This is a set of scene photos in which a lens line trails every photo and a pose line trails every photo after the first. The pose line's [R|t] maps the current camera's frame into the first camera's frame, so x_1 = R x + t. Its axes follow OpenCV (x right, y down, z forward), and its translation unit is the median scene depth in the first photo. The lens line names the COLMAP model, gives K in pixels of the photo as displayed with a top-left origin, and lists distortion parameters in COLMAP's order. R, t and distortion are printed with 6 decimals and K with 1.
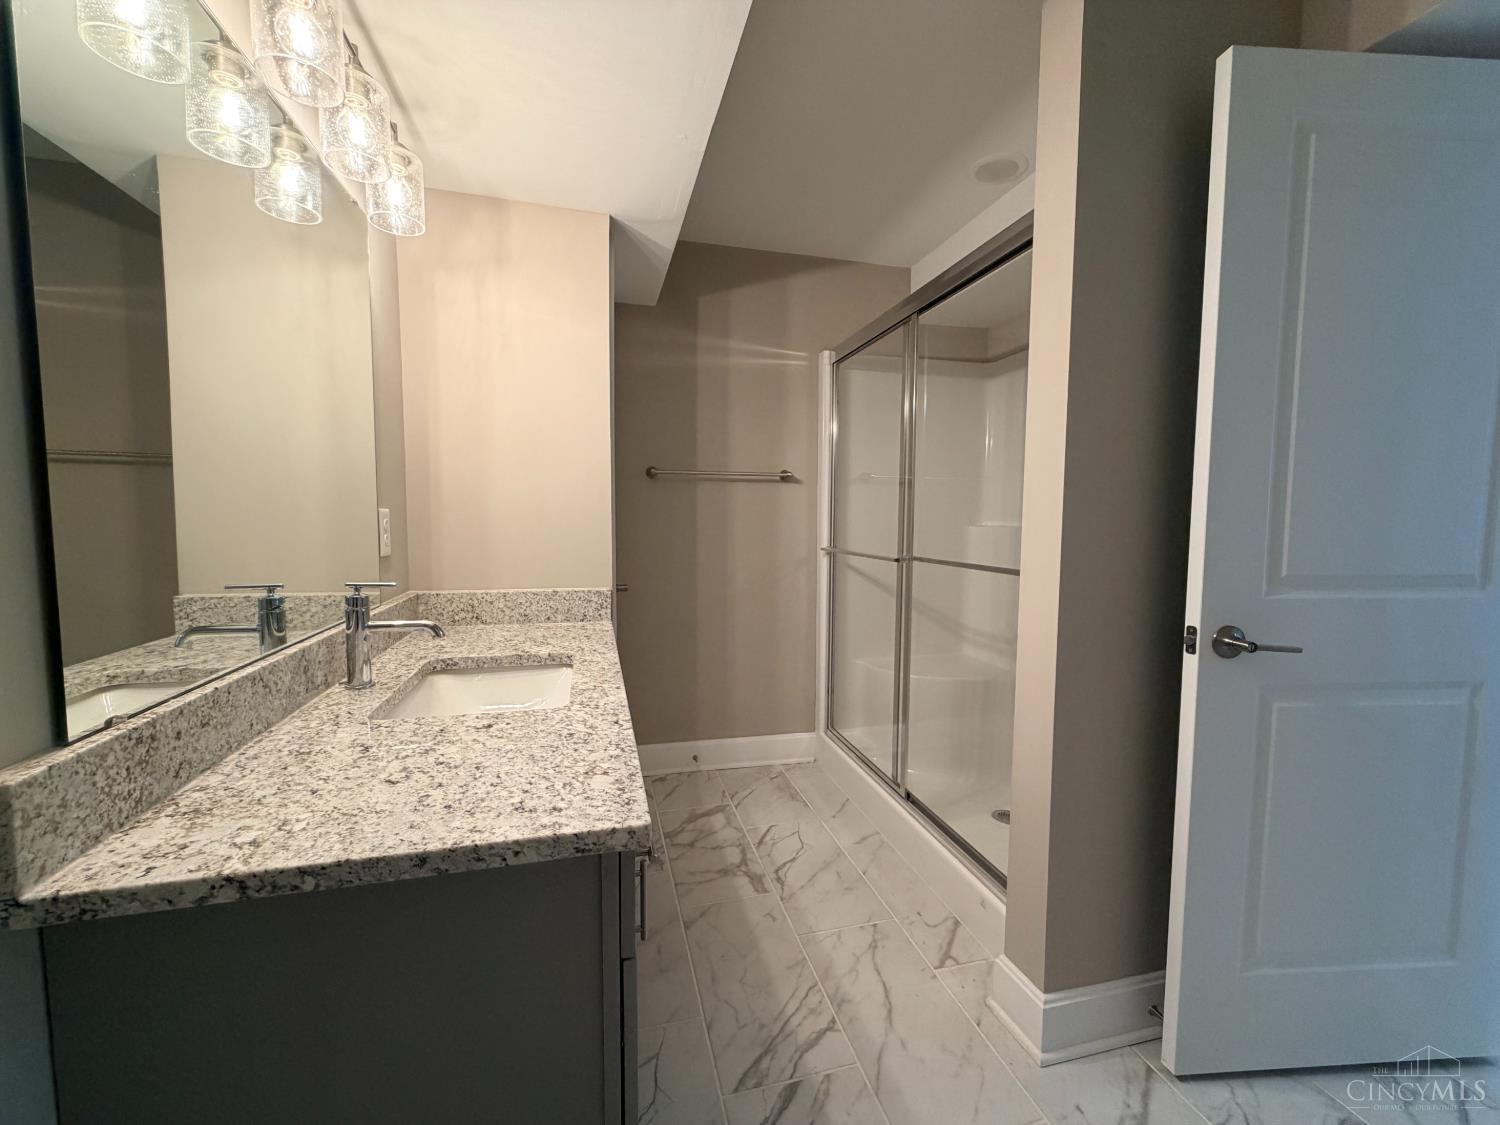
lens RADIAL K [[599.9, 0, 744.1], [0, 599.9, 560.6], [0, 0, 1]] dist [0.000510, 0.000139]
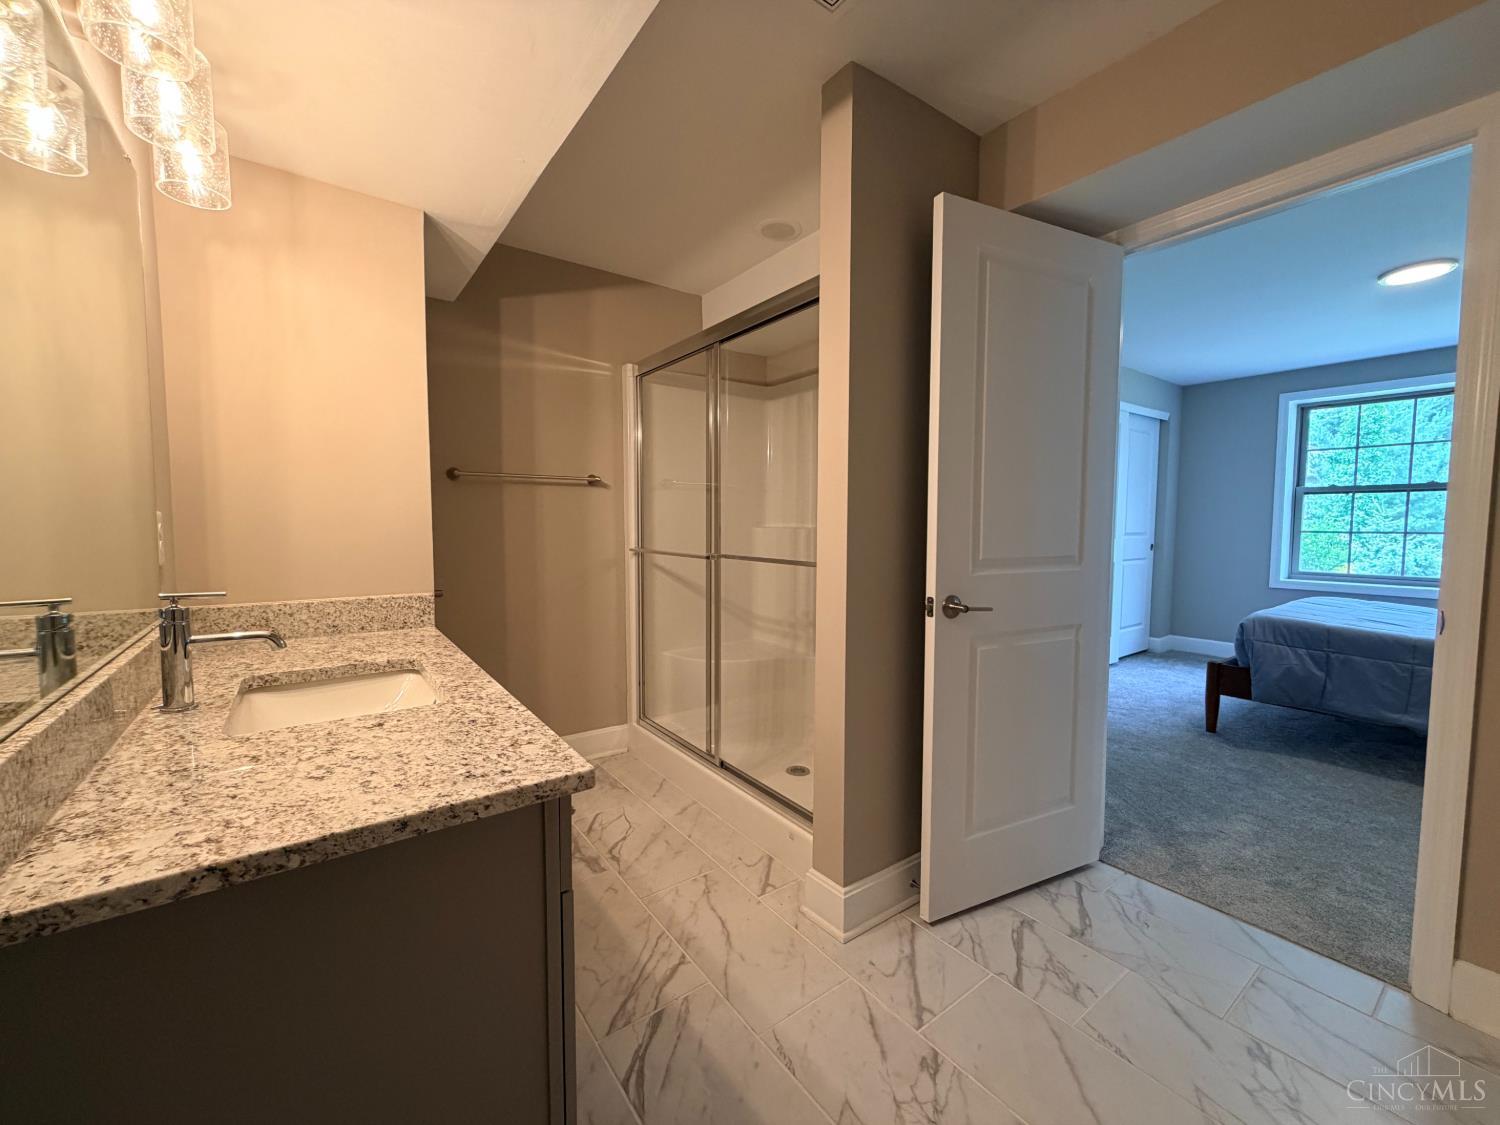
lens RADIAL K [[599.9, 0, 744.1], [0, 599.9, 560.6], [0, 0, 1]] dist [0.000510, 0.000139]
pose [[0.929925, -0.027290, 0.366736, -0.155911], [0.028963, 0.999580, 0.000942, 0.009692], [-0.366608, 0.009746, 0.930325, -0.132189]]
